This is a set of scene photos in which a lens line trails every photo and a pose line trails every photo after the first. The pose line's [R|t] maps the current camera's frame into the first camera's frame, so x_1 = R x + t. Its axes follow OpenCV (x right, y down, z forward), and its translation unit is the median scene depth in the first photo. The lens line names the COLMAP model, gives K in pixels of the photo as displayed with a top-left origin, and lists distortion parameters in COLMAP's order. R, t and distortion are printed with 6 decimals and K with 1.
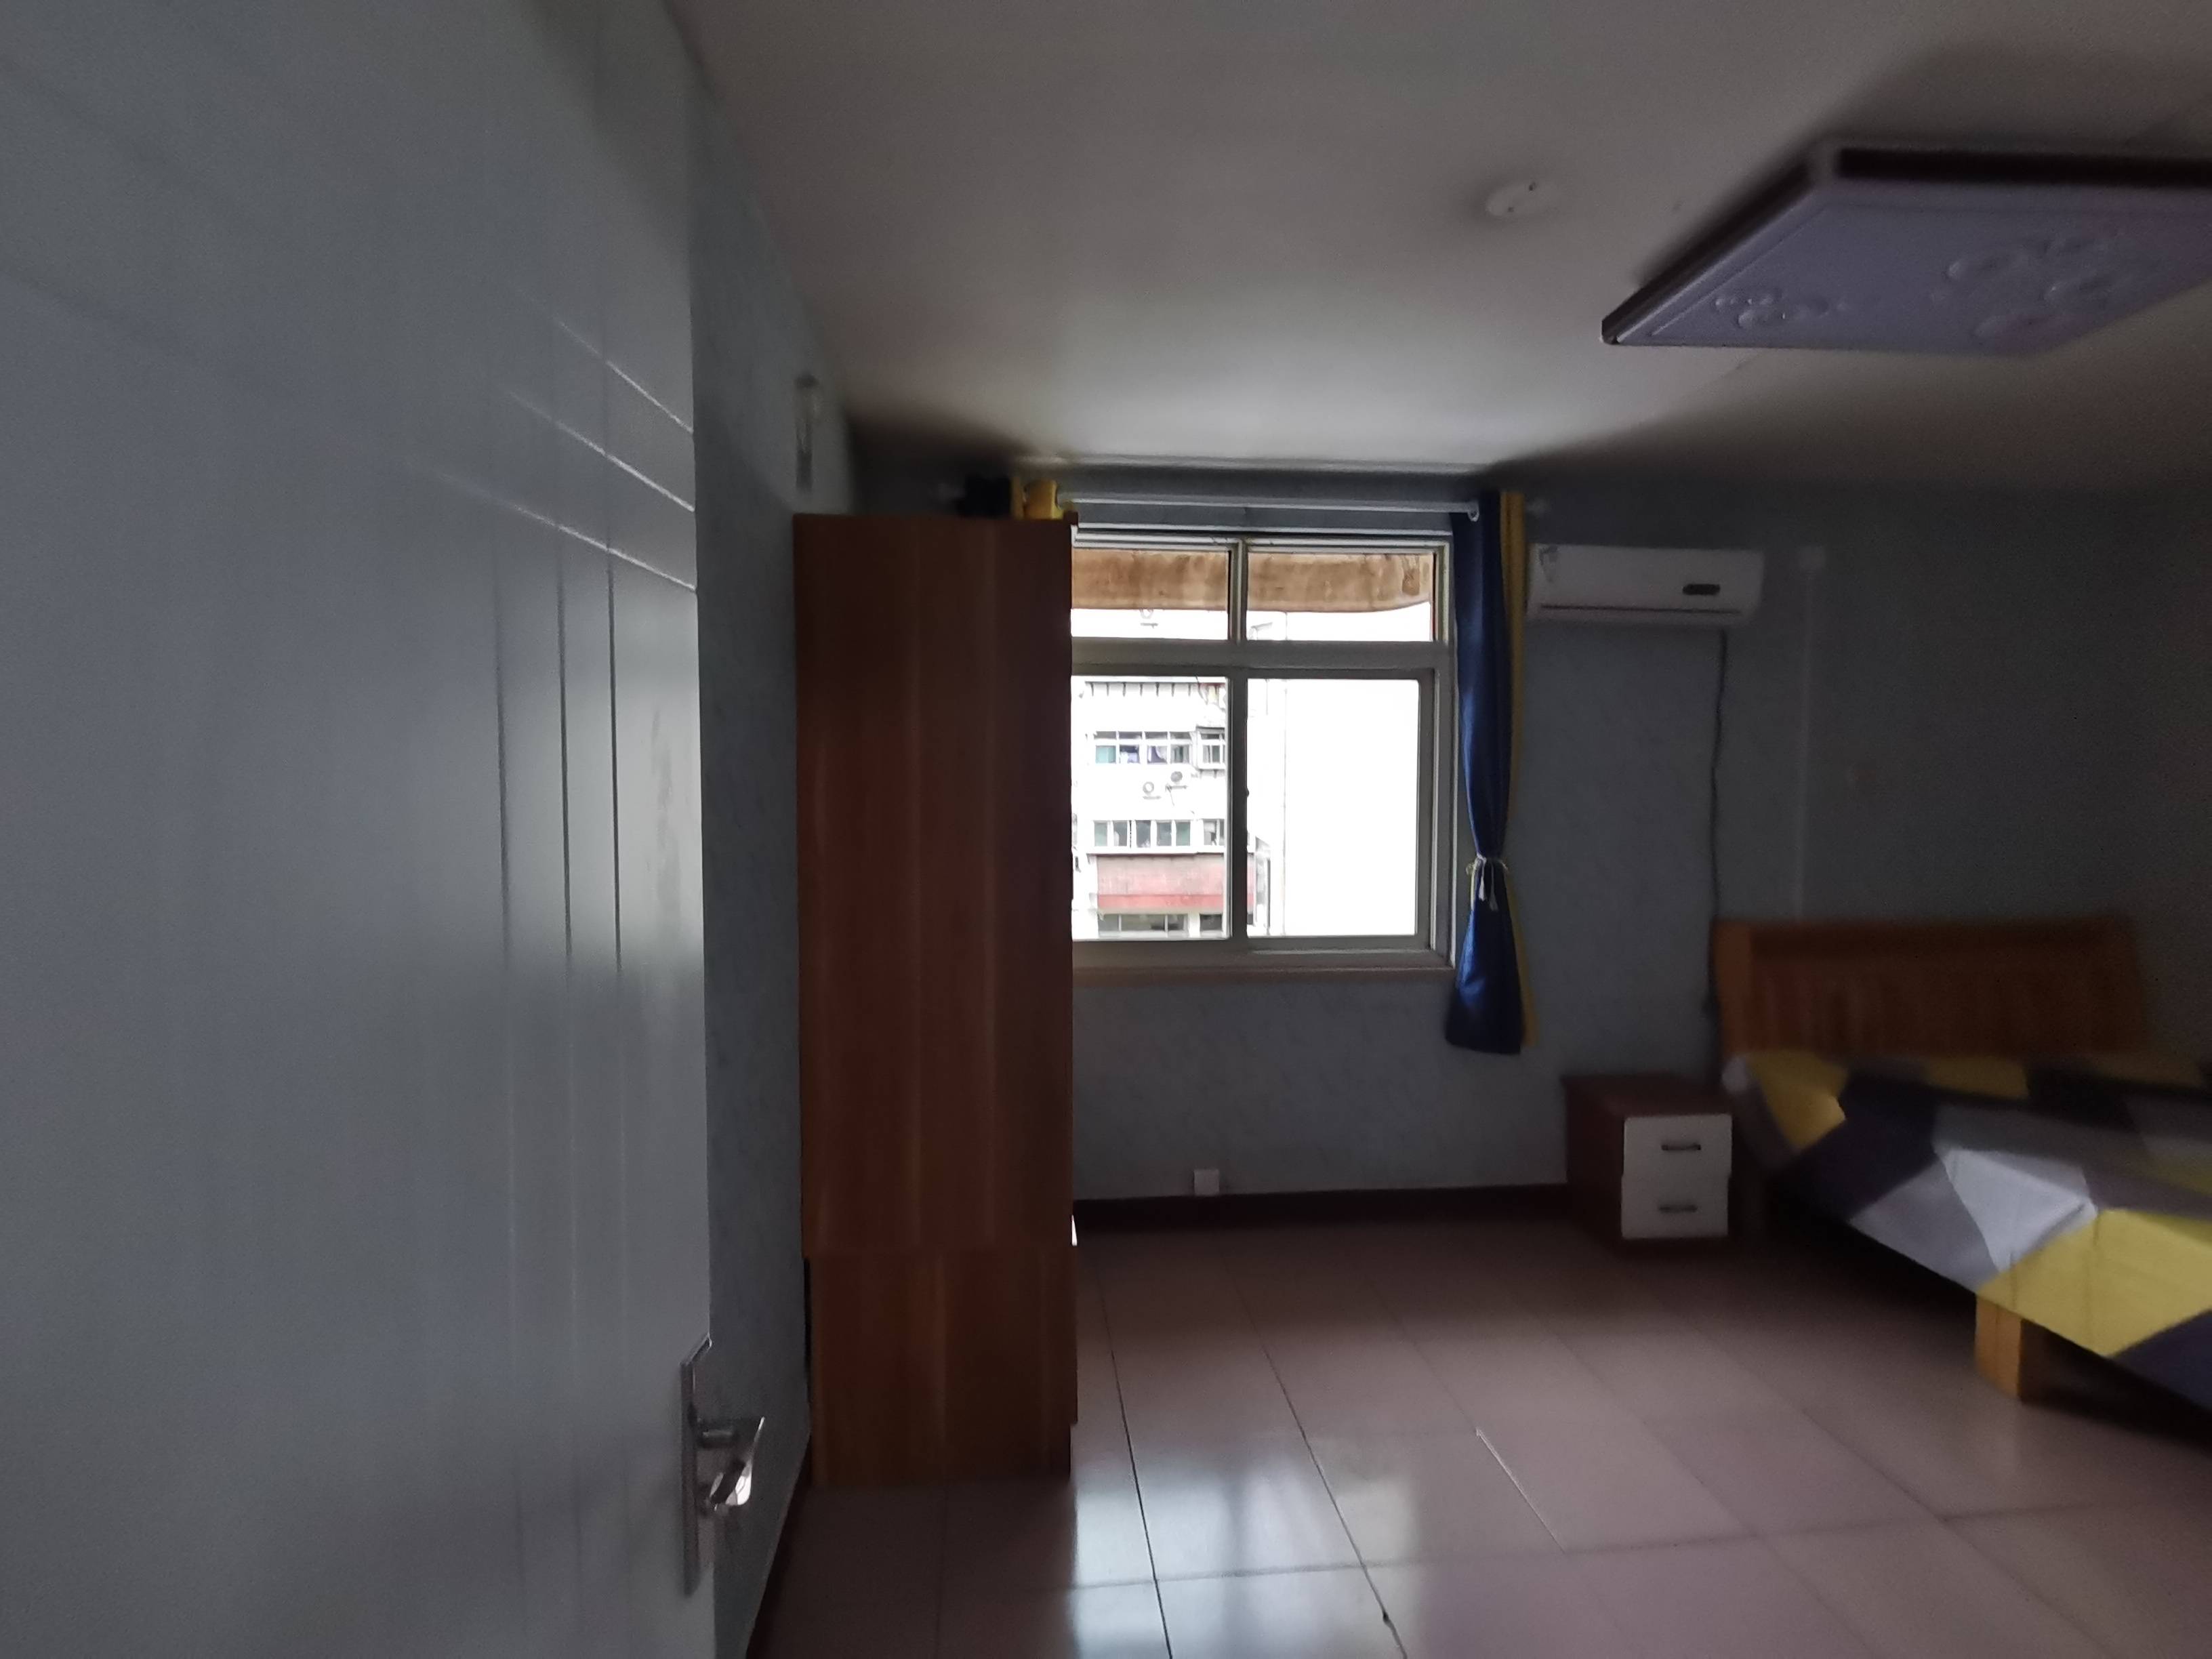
lens RADIAL K [[1087.5, 0, 1118.5], [0, 1087.5, 823.9], [0, 0, 1]] dist [-0.003182, -0.003137]
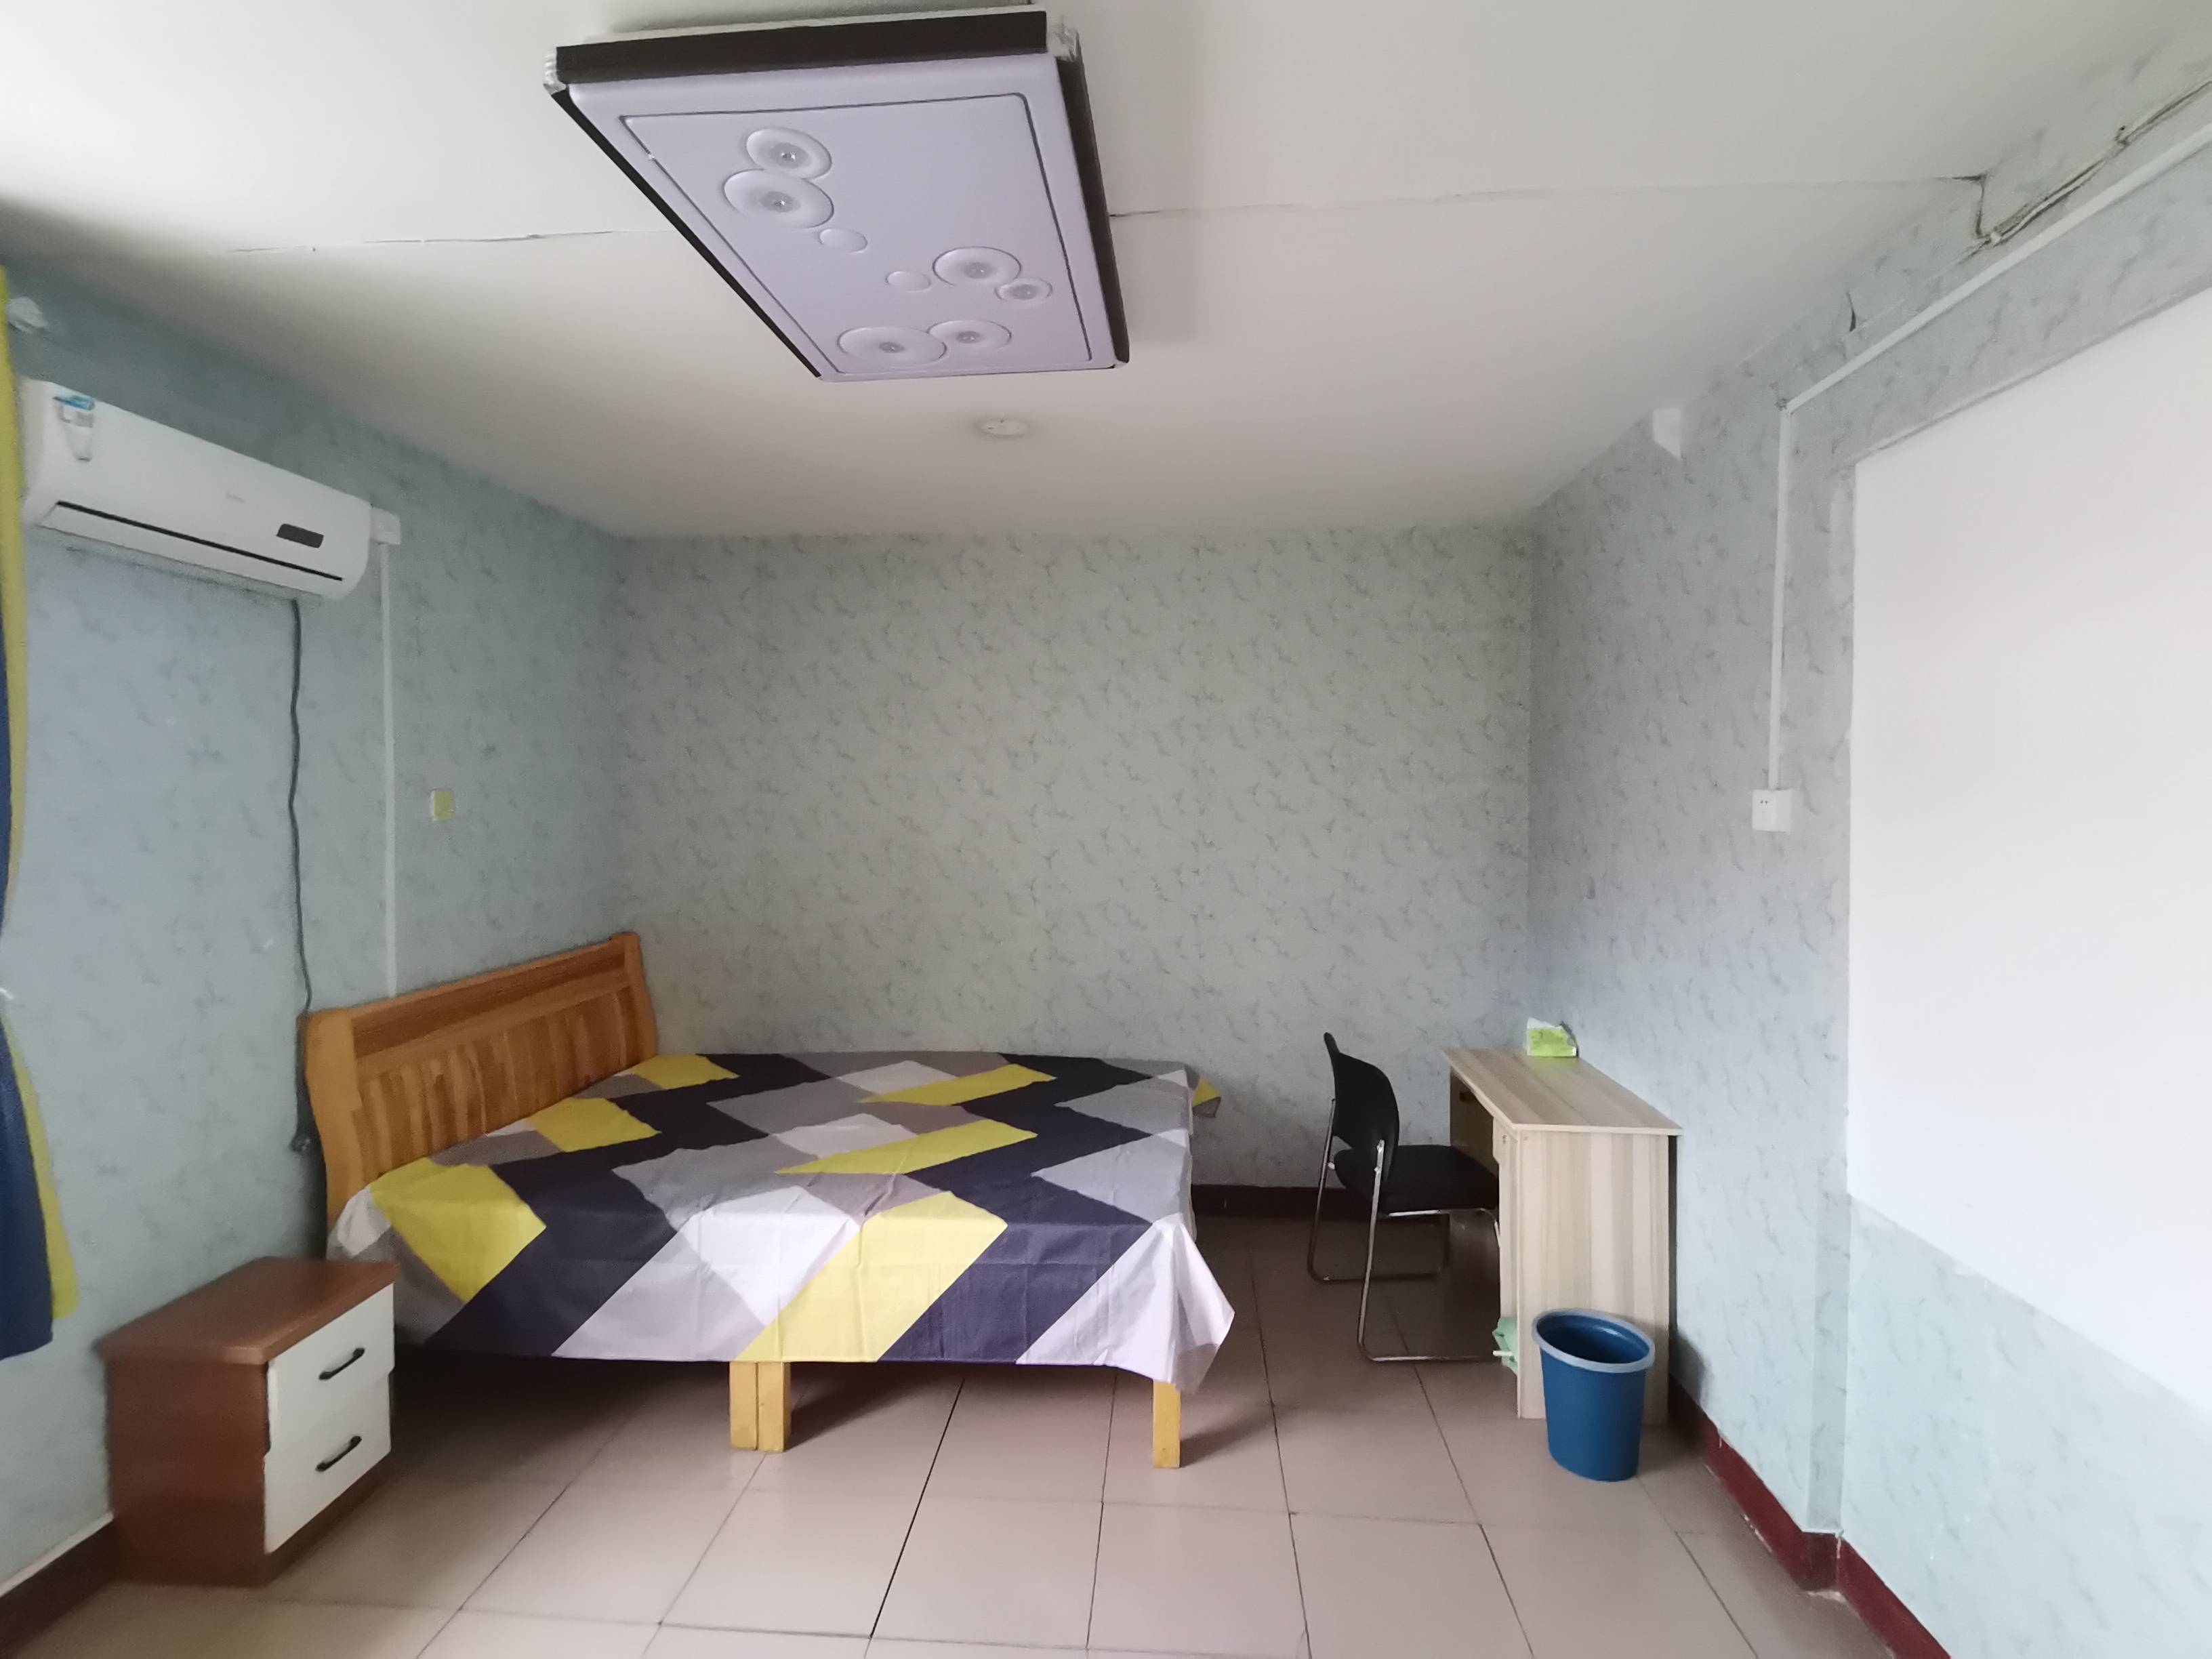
lens RADIAL K [[1087.5, 0, 1107.0], [0, 1087.5, 810.5], [0, 0, 1]] dist [-0.003182, -0.003137]
pose [[0.160243, -0.016976, 0.986932, -0.060240], [0.044707, 0.998951, 0.009924, -0.029249], [-0.986065, 0.042532, 0.160834, 0.413002]]
